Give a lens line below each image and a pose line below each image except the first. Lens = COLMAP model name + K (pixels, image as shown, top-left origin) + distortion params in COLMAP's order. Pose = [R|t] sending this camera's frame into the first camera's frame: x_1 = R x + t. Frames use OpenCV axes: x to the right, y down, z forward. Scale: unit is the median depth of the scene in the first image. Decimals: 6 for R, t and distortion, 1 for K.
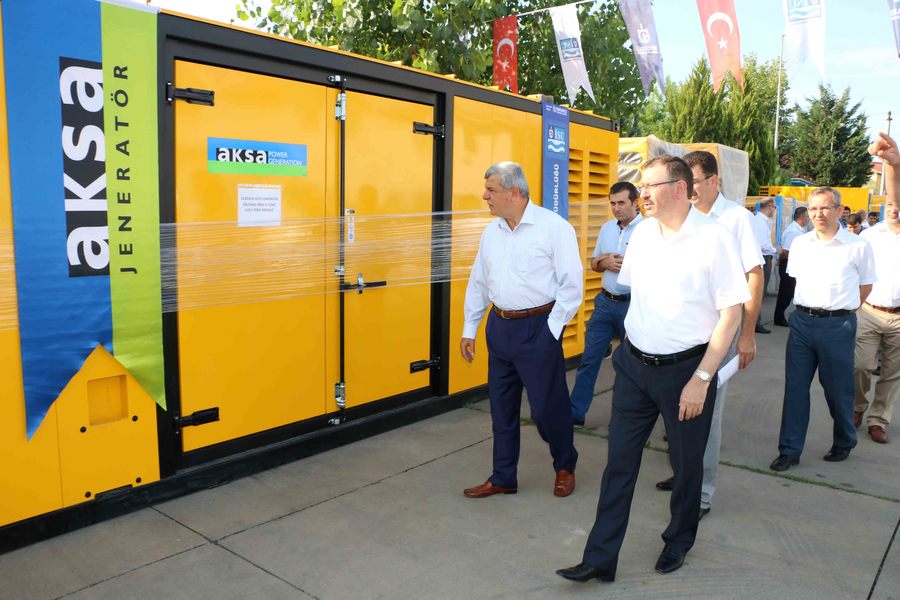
lens RADIAL K [[728.7, 0, 450.0], [0, 728.7, 300.0], [0, 0, 1]] dist [-0.193262, 0.170387]
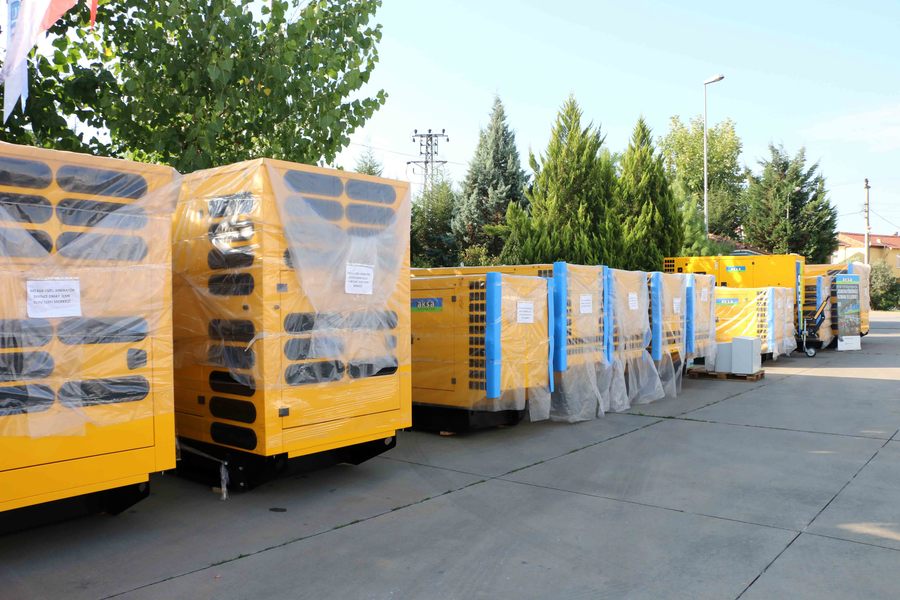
lens RADIAL K [[728.7, 0, 450.0], [0, 728.7, 300.0], [0, 0, 1]] dist [-0.193262, 0.170387]
pose [[0.999653, -0.021400, -0.015330, 0.948727], [0.019378, 0.992381, -0.121671, -0.097632], [0.017817, 0.121331, 0.992452, 0.912148]]
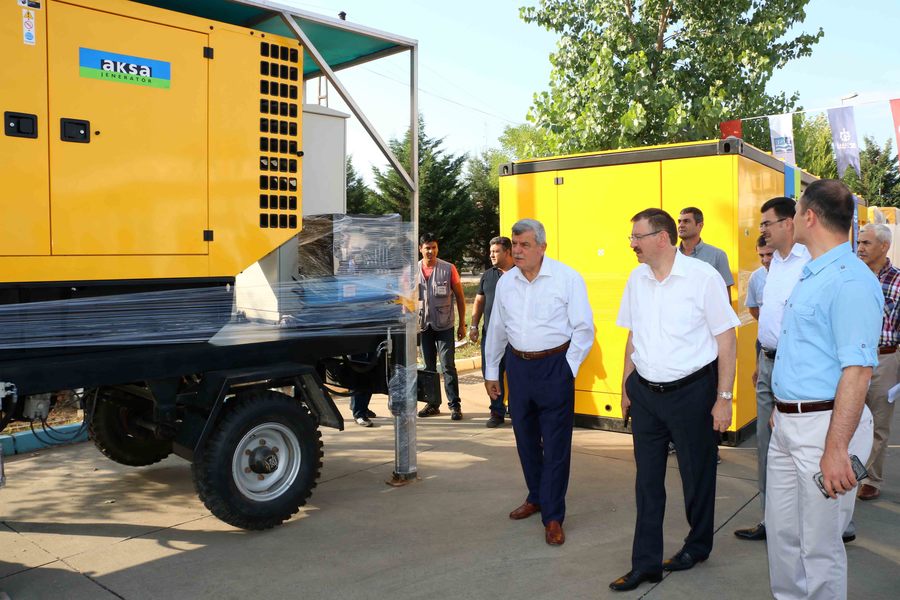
lens RADIAL K [[728.7, 0, 450.0], [0, 728.7, 300.0], [0, 0, 1]] dist [-0.193262, 0.170387]
pose [[0.999388, -0.033886, -0.008702, -0.956925], [0.033169, 0.996823, -0.072417, 0.071652], [0.011128, 0.072084, 0.997336, -0.733648]]
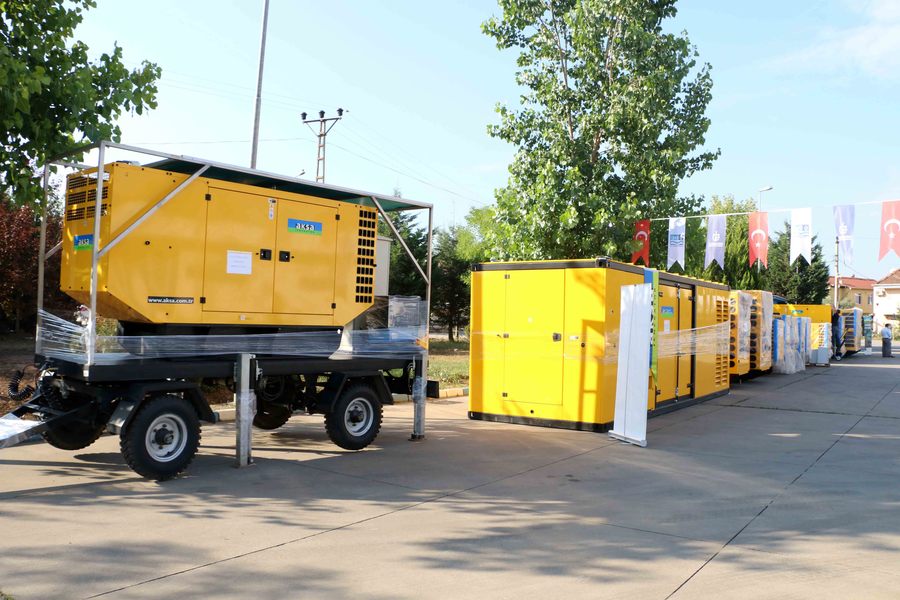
lens RADIAL K [[728.7, 0, 450.0], [0, 728.7, 300.0], [0, 0, 1]] dist [-0.193262, 0.170387]
pose [[0.998685, 0.004359, 0.051079, -1.046713], [0.003333, 0.988750, -0.149539, 0.167219], [-0.051156, 0.149512, 0.987436, -1.580529]]
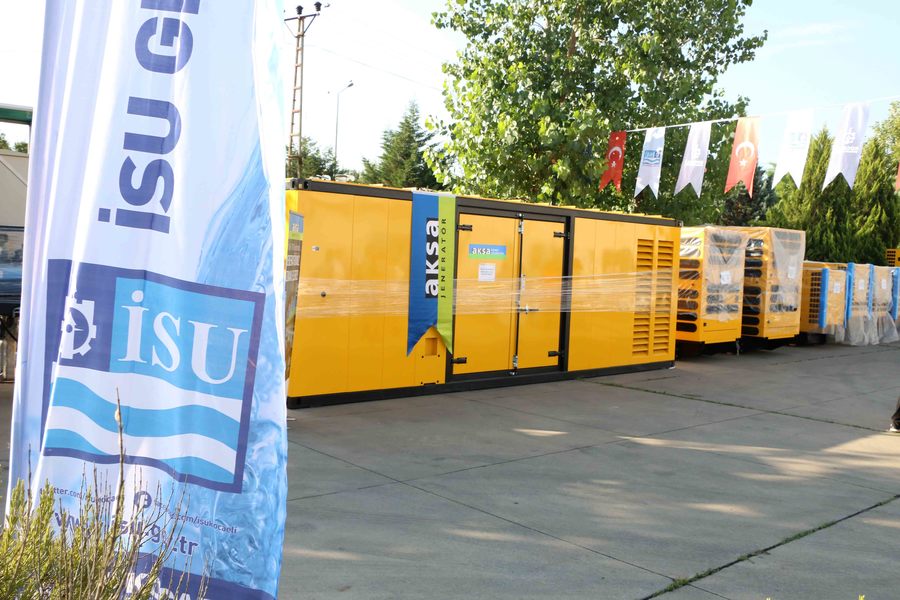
lens RADIAL K [[853.2, 0, 450.0], [0, 853.2, 300.0], [0, 0, 1]] dist [-0.113168, 0.196748]
pose [[0.986926, 0.029857, -0.158384, 0.043084], [-0.041917, 0.996424, -0.073360, 0.125600], [0.155628, 0.079040, 0.984649, -1.312835]]
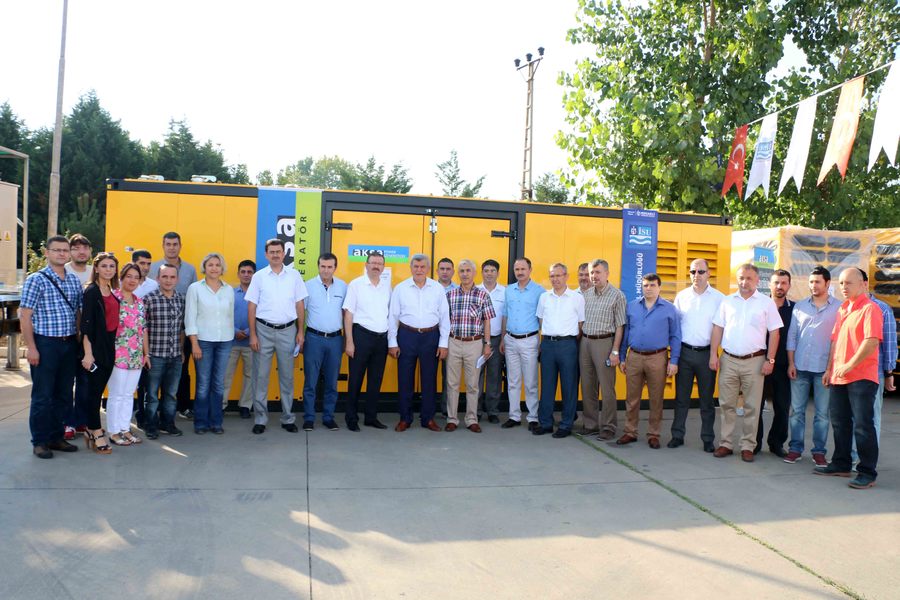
lens RADIAL K [[728.7, 0, 450.0], [0, 728.7, 300.0], [0, 0, 1]] dist [-0.193262, 0.170387]
pose [[0.776080, 0.027250, -0.630046, 0.891847], [-0.098922, 0.991959, -0.078947, 0.054607], [0.622828, 0.123595, 0.772535, -0.334789]]
